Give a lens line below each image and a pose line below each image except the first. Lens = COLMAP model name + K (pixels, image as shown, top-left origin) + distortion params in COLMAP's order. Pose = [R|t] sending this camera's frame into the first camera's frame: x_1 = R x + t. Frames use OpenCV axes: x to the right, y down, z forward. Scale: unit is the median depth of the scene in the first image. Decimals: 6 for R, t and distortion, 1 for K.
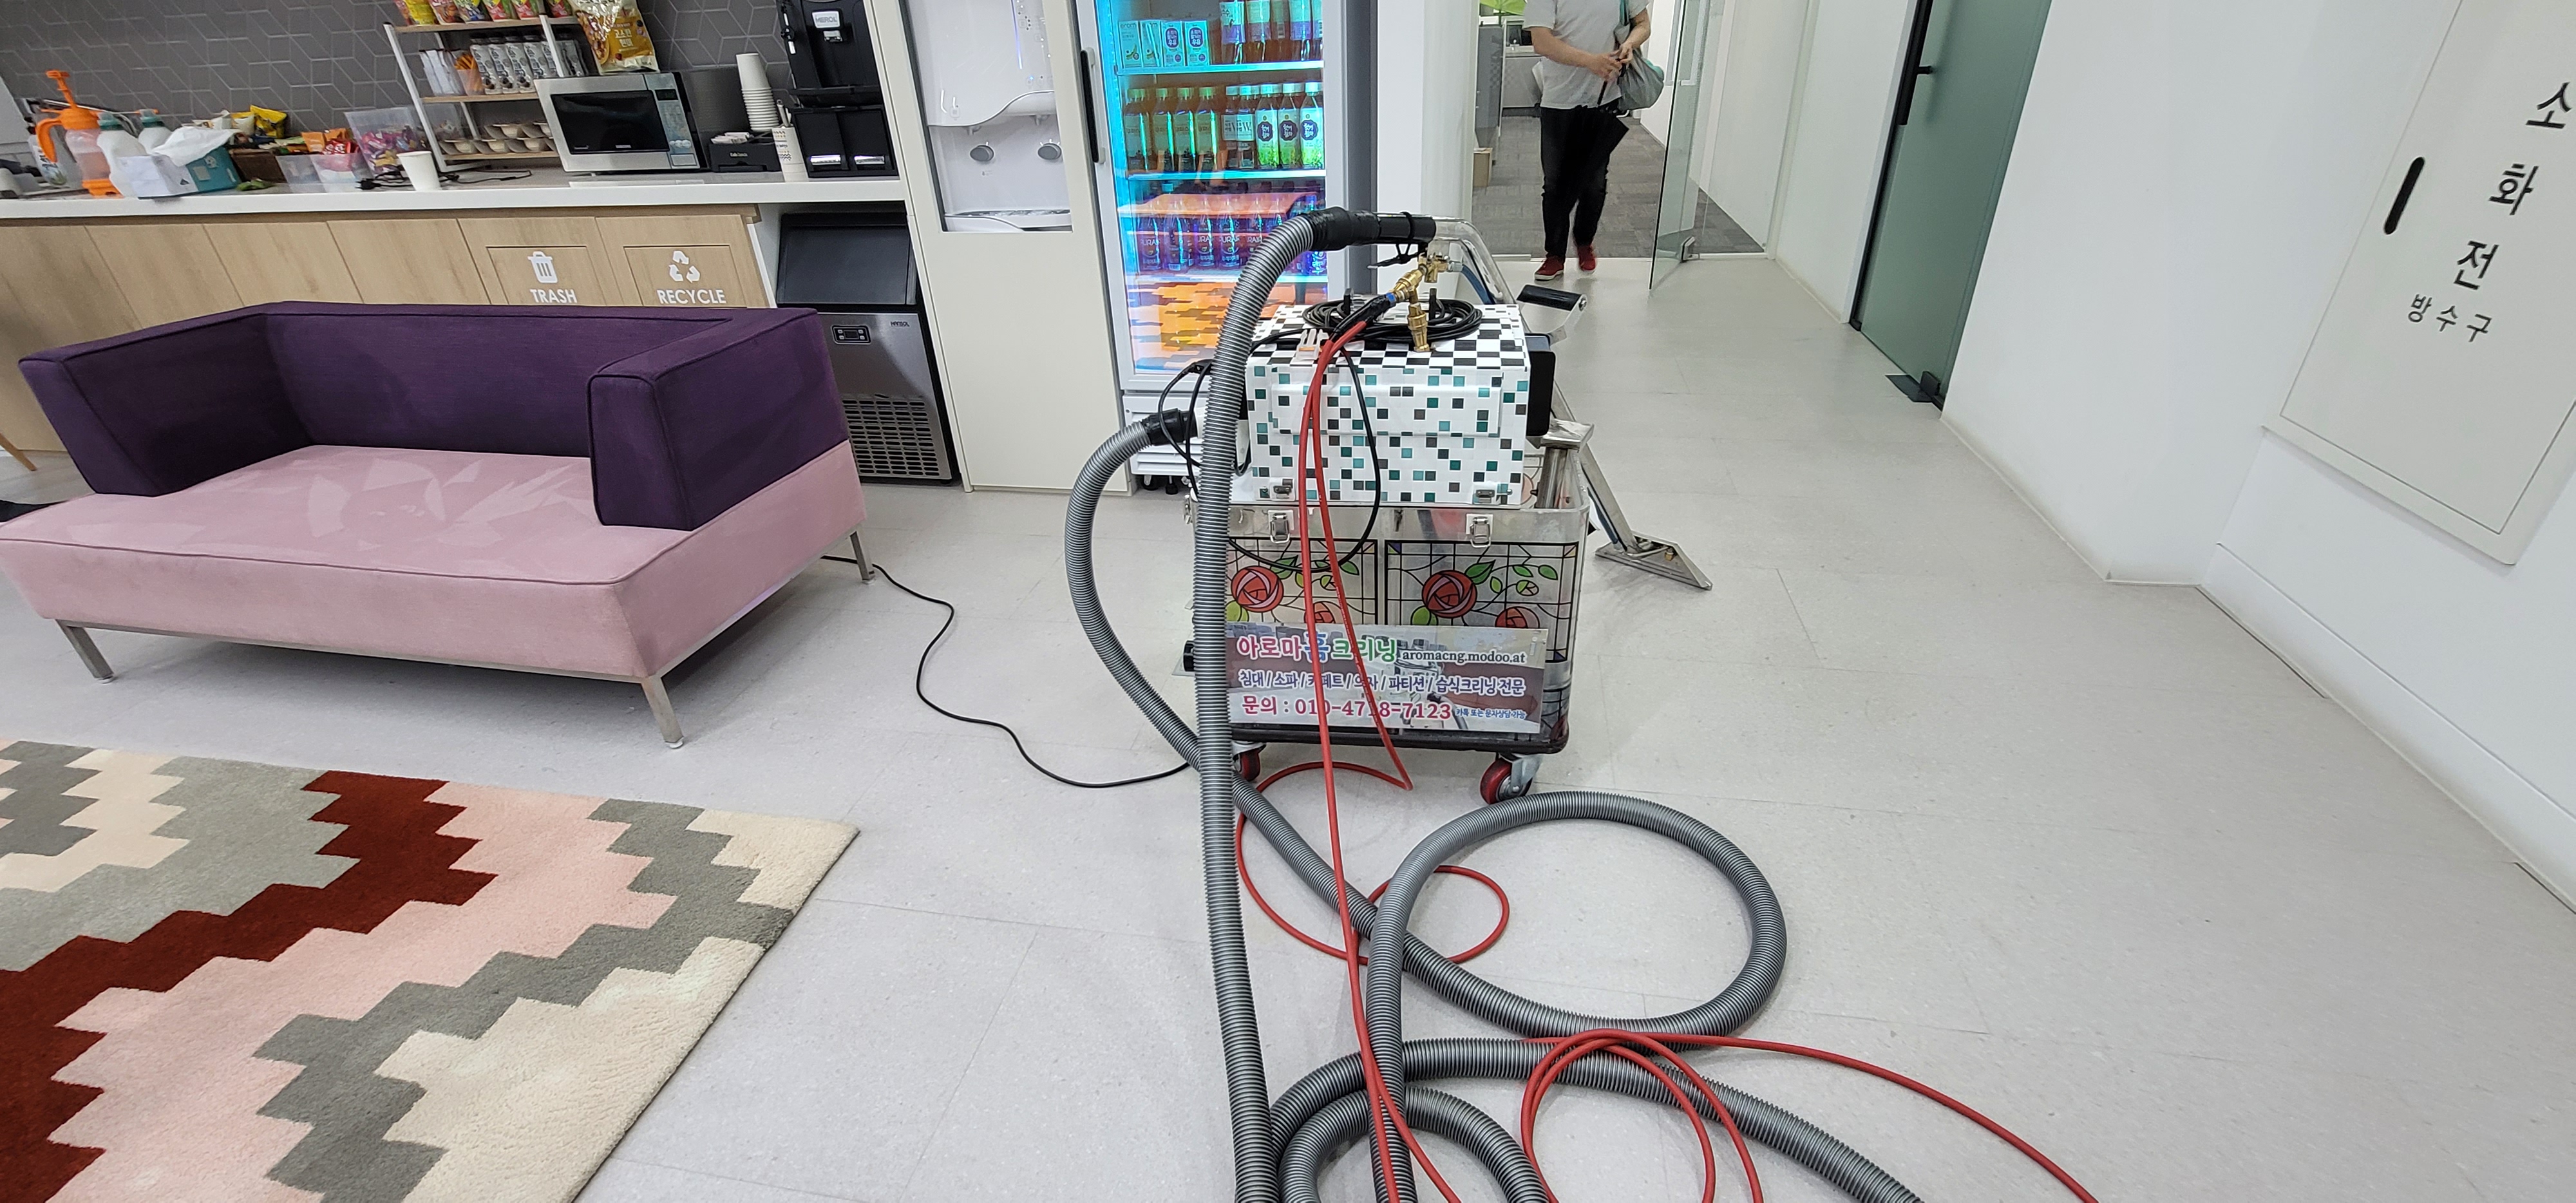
lens RADIAL K [[1044.2, 0, 1296.4], [0, 1044.2, 606.8], [0, 0, 1]] dist [-0.001836, -0.000233]
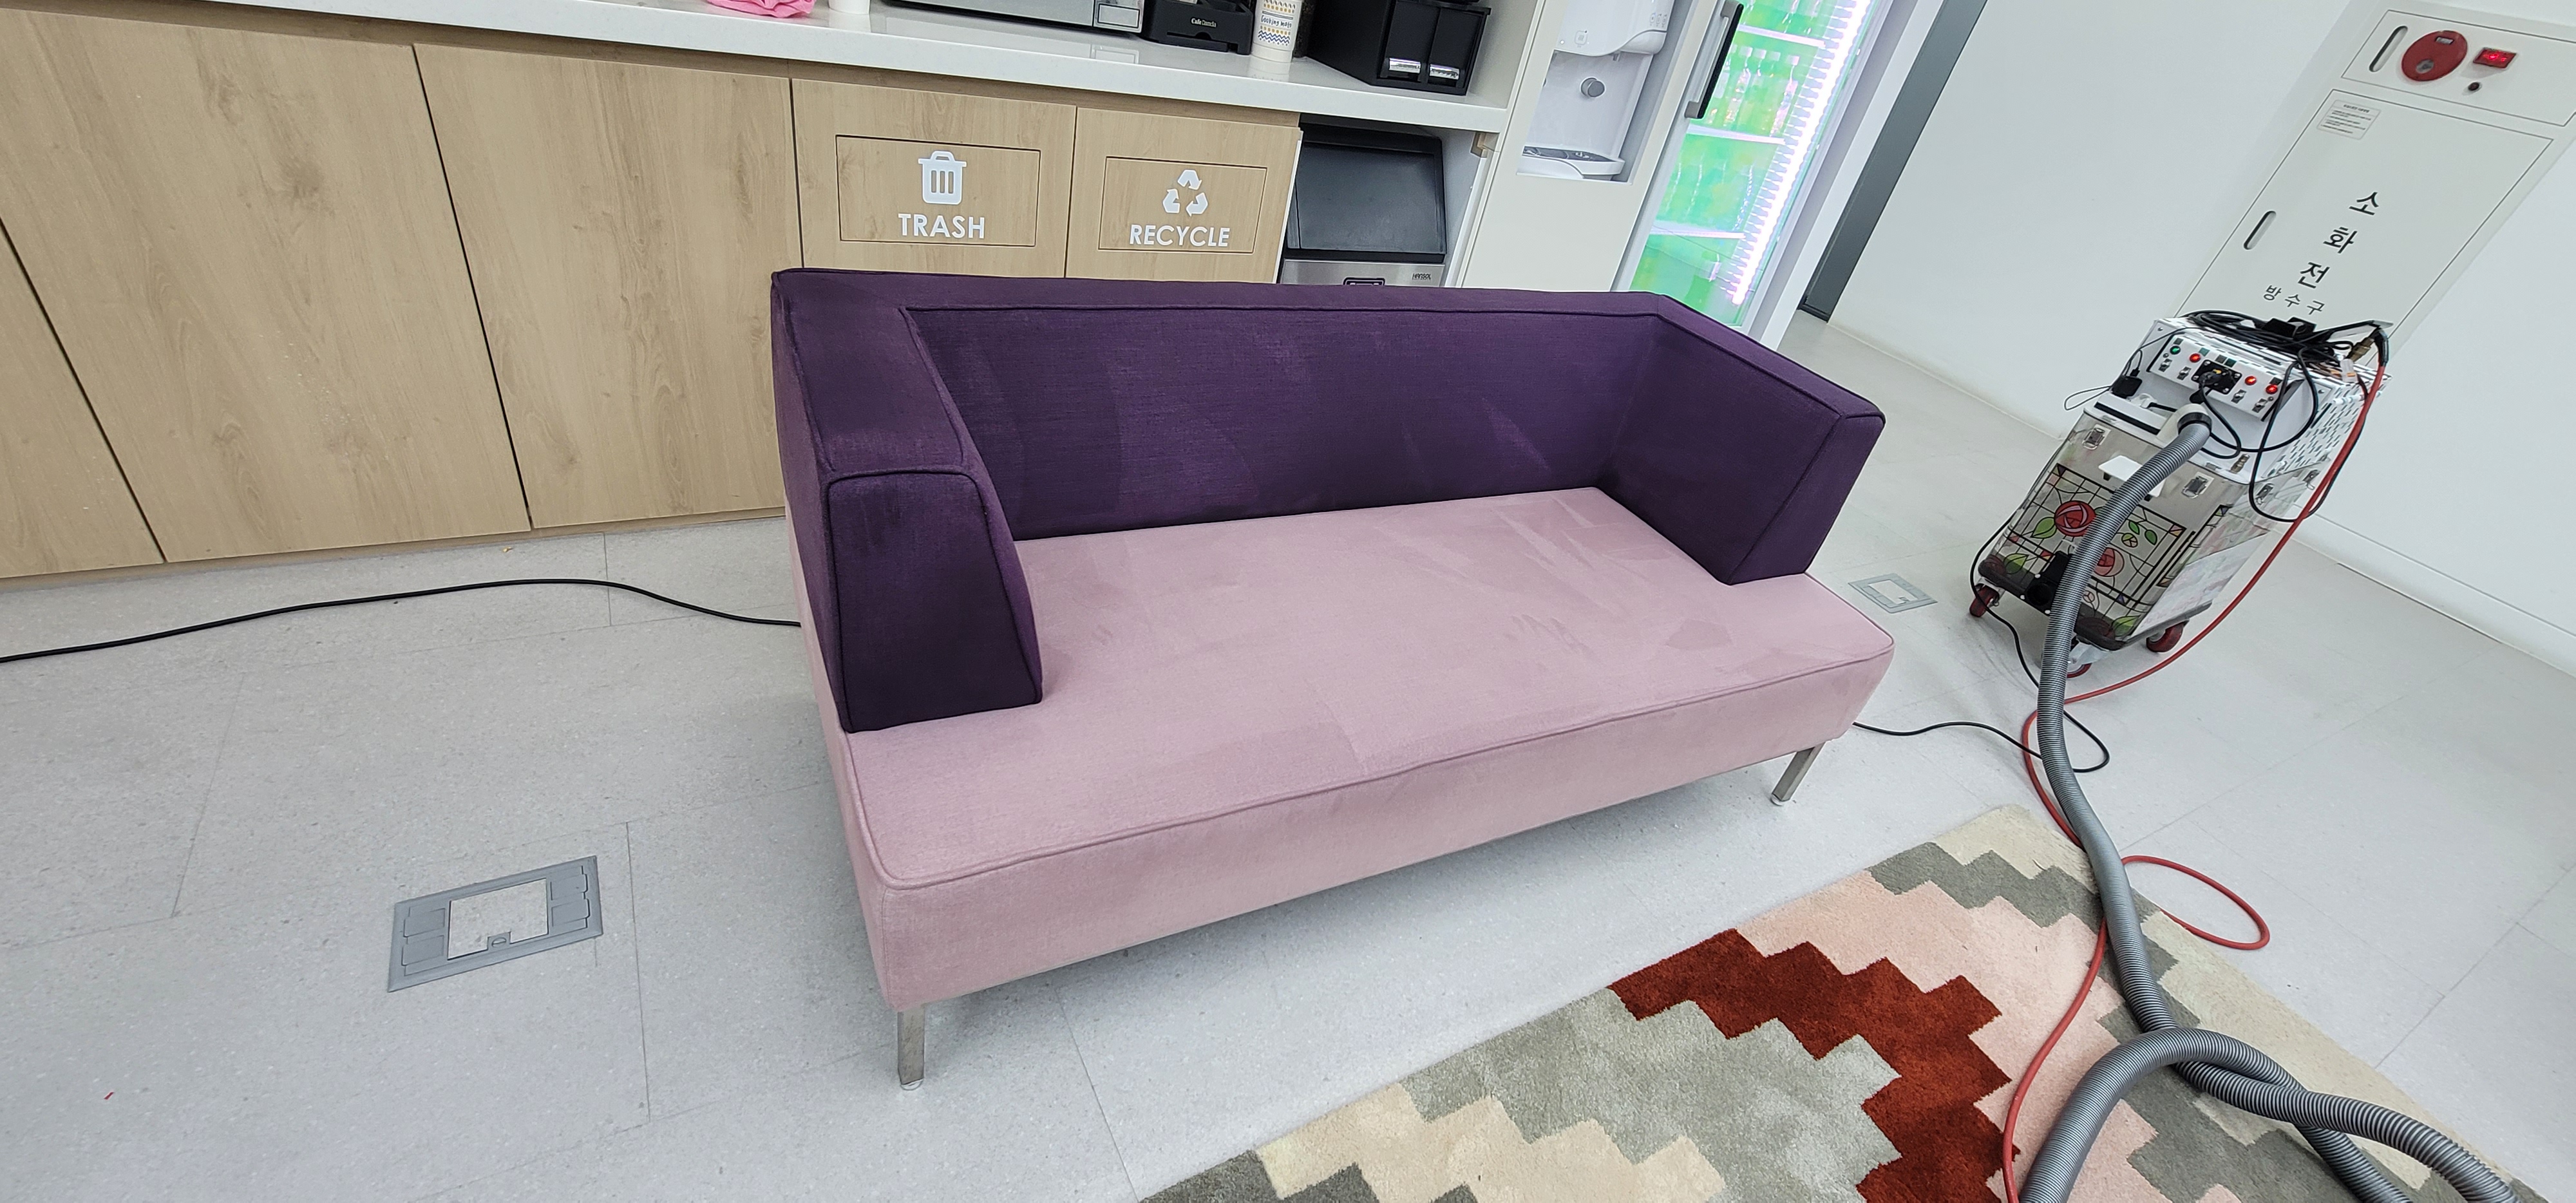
lens RADIAL K [[1044.2, 0, 1296.4], [0, 1044.2, 606.8], [0, 0, 1]] dist [-0.001836, -0.000233]
pose [[0.750756, -0.210511, 0.626139, -1.555056], [0.115094, 0.975050, 0.189817, -0.278254], [-0.650476, -0.070441, 0.756253, 0.633198]]
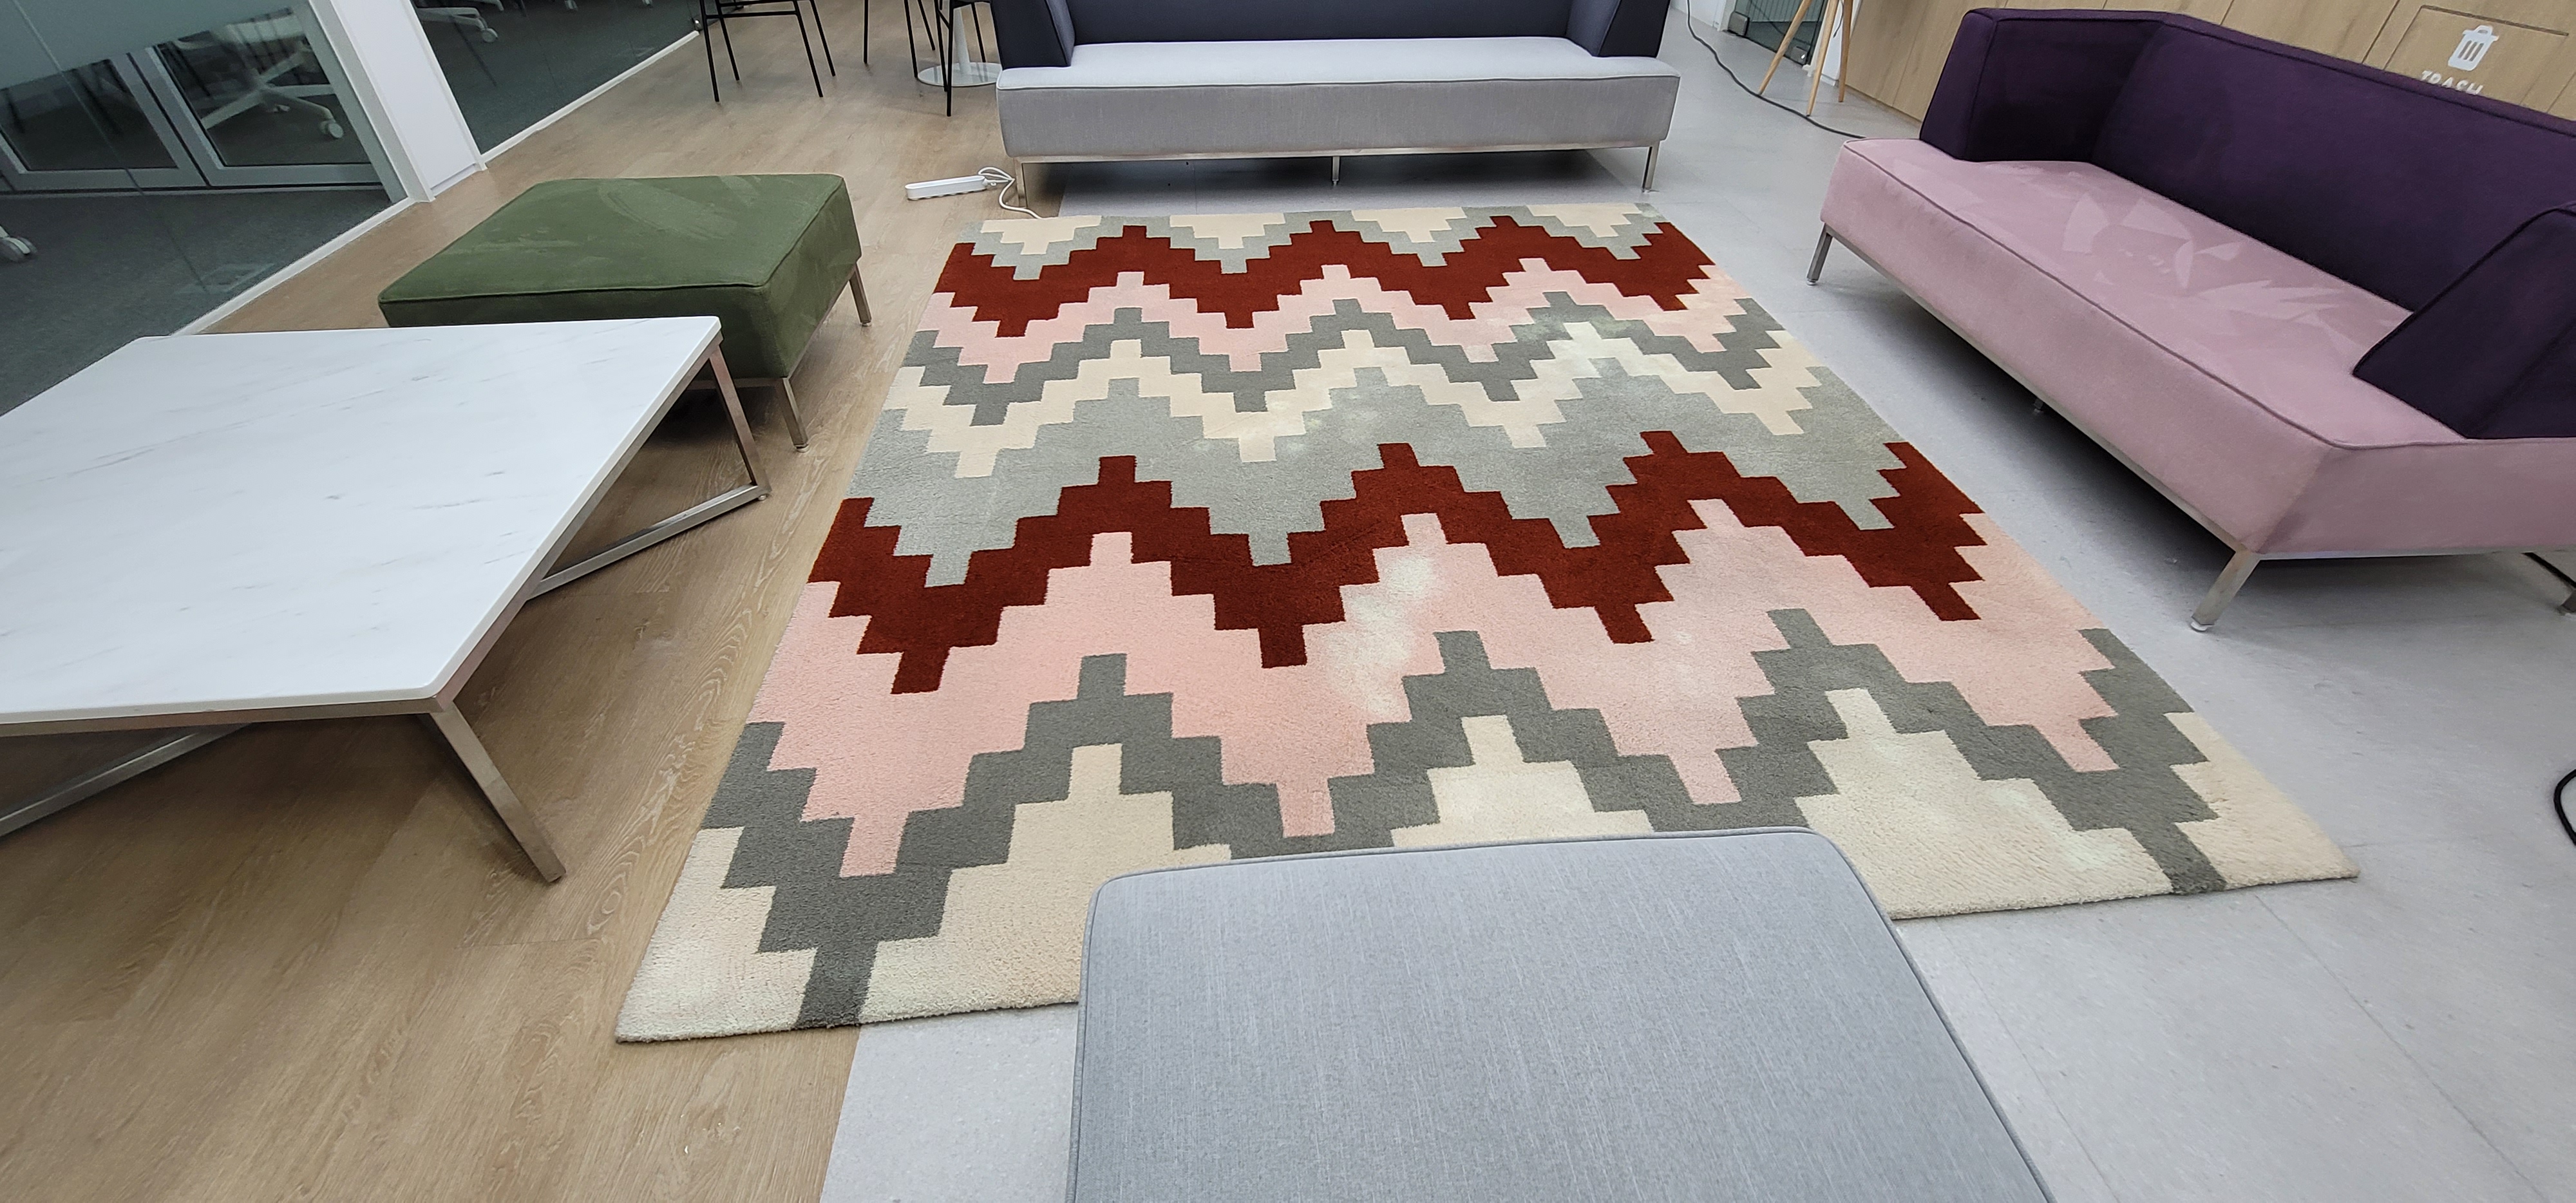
lens RADIAL K [[1044.2, 0, 1296.4], [0, 1044.2, 606.8], [0, 0, 1]] dist [-0.001836, -0.000233]
pose [[0.273618, 0.641471, -0.716693, -0.196791], [-0.490800, 0.733935, 0.469526, 0.086212], [0.827194, 0.223282, 0.515651, -0.087304]]
